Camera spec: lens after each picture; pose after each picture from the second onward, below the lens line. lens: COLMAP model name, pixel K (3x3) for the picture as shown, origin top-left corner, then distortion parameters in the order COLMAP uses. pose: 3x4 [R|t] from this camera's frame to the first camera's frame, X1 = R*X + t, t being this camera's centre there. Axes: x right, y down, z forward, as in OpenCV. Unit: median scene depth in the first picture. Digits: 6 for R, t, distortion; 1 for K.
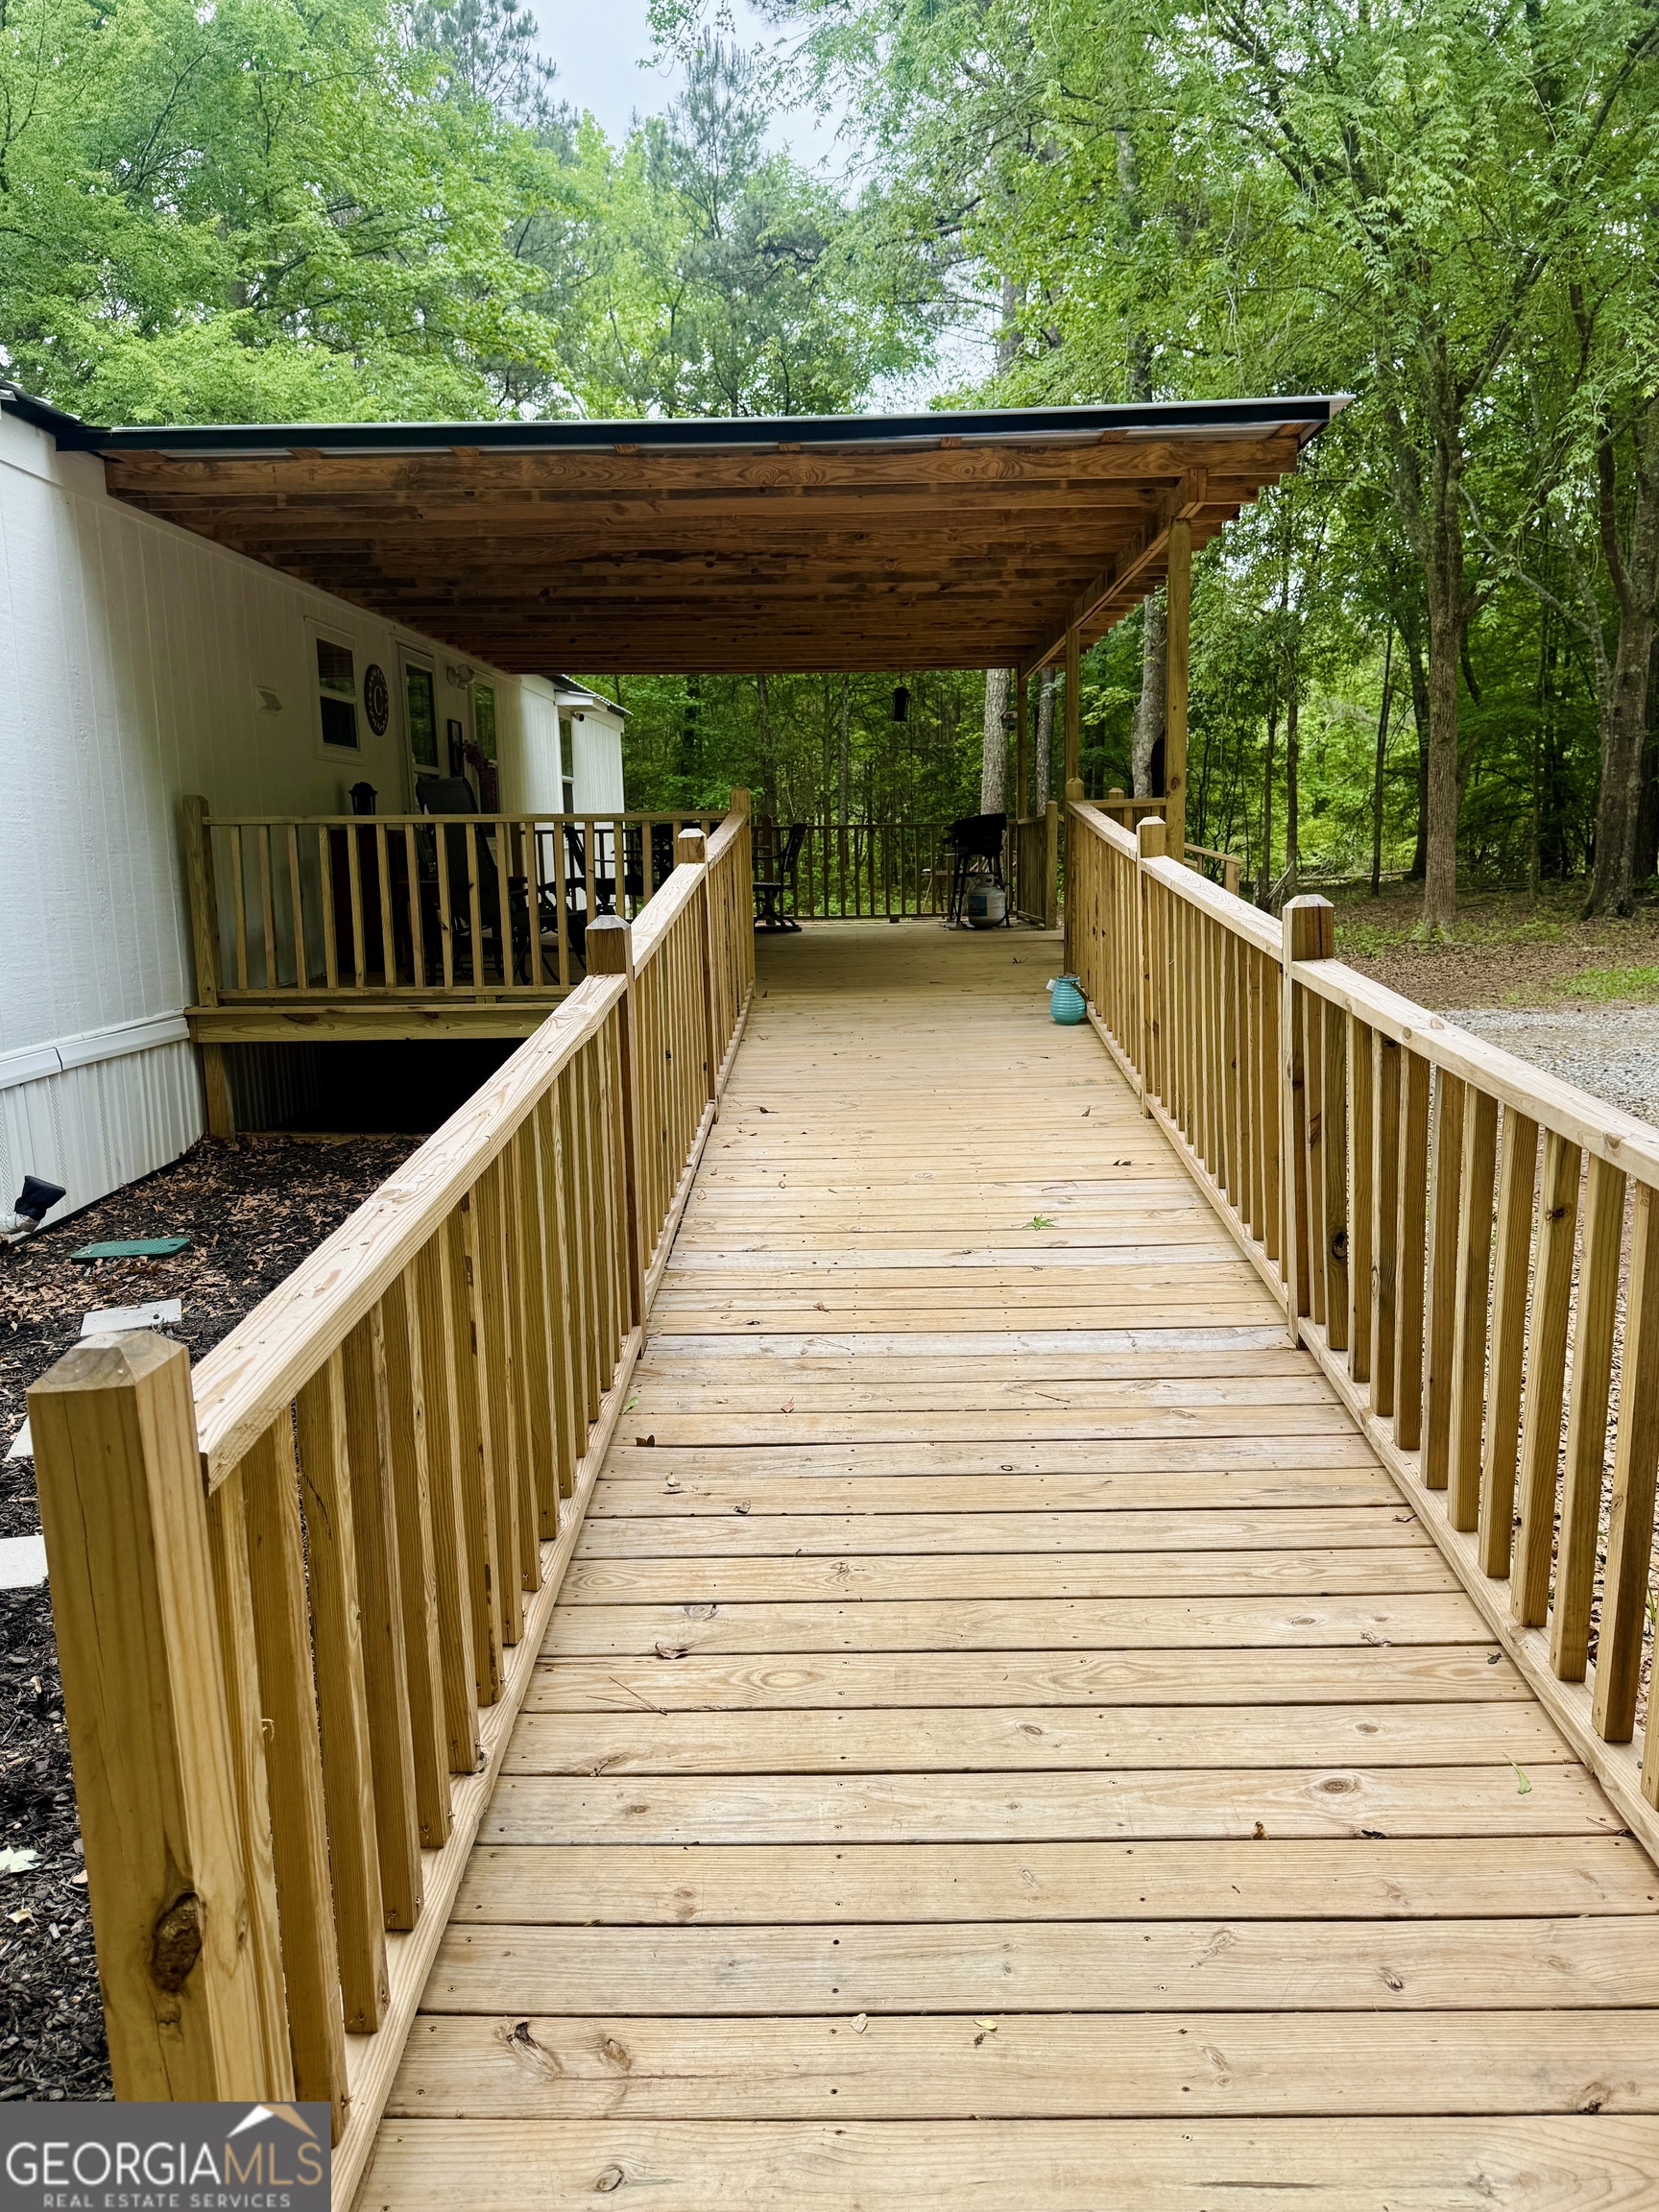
lens RADIAL K [[1534.6, 0, 829.5], [0, 1534.6, 1106.0], [0, 0, 1]] dist [0.045444, 0.000033]
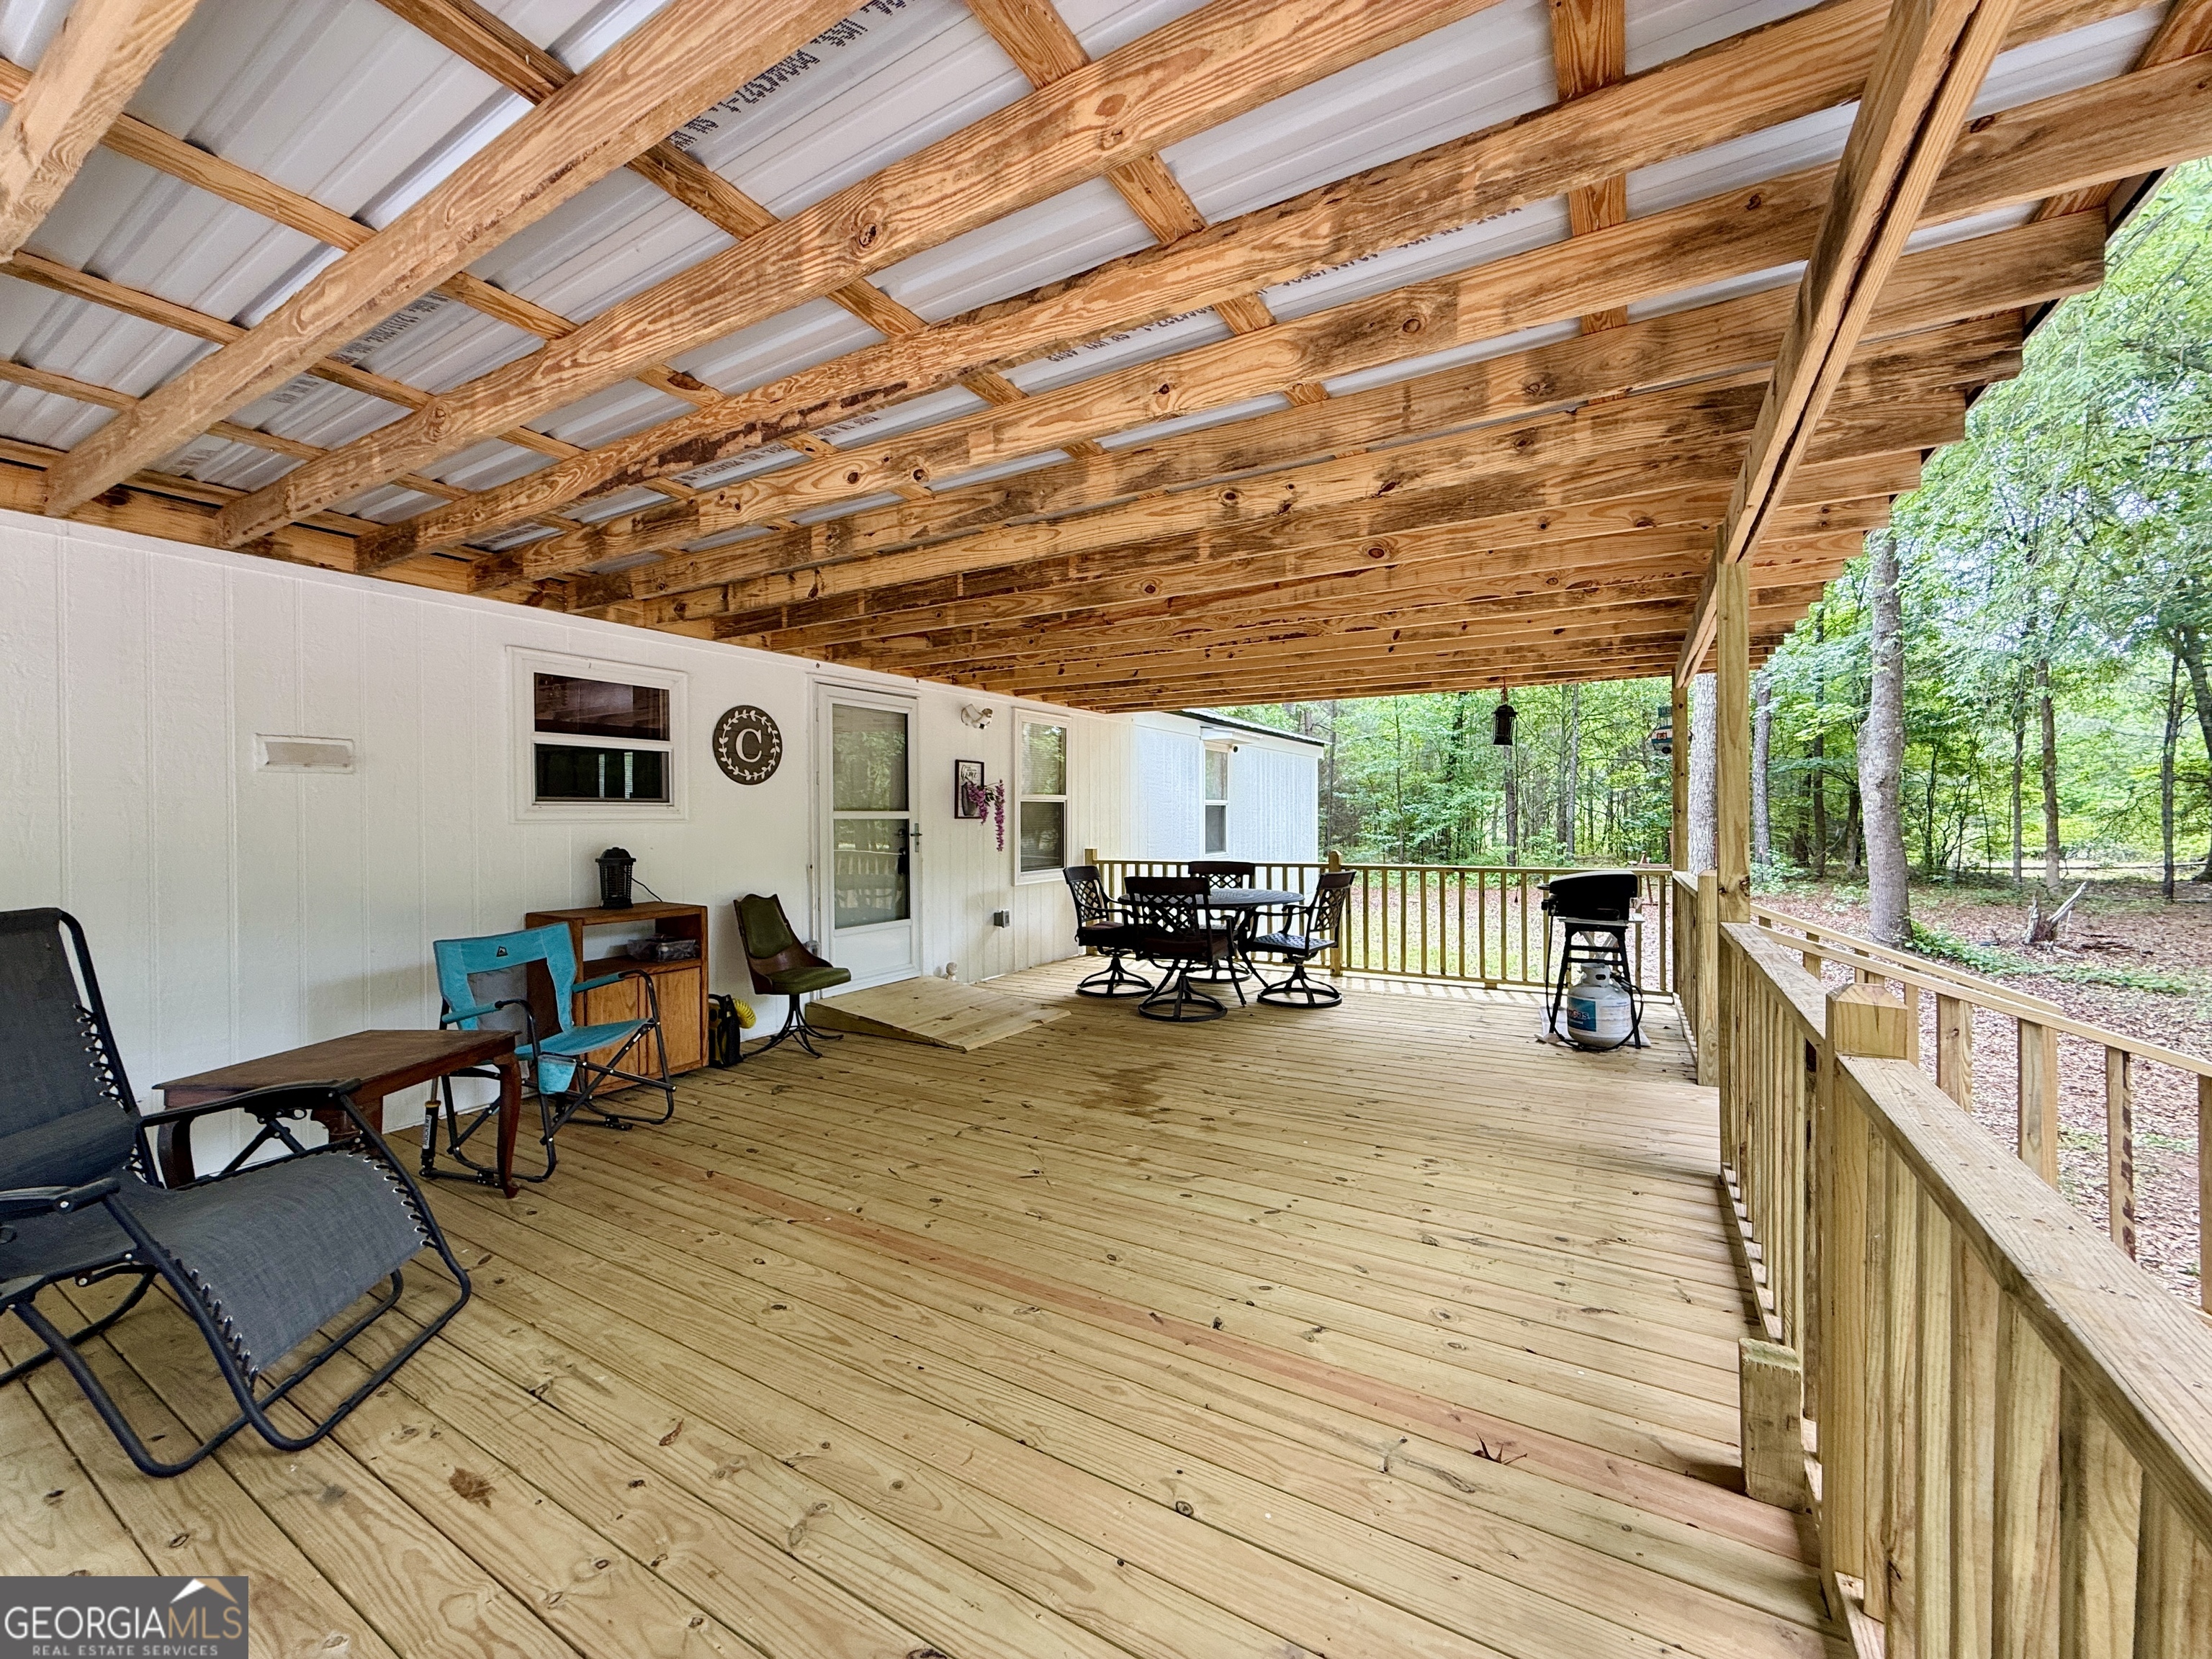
lens RADIAL K [[870.7, 0, 1106.0], [0, 870.7, 829.5], [0, 0, 1]] dist [-0.001932, 0.000163]
pose [[0.869467, 0.020458, -0.493568, 0.056668], [-0.094829, 0.987472, -0.126120, -0.078972], [0.484805, 0.156461, 0.860514, 0.313190]]
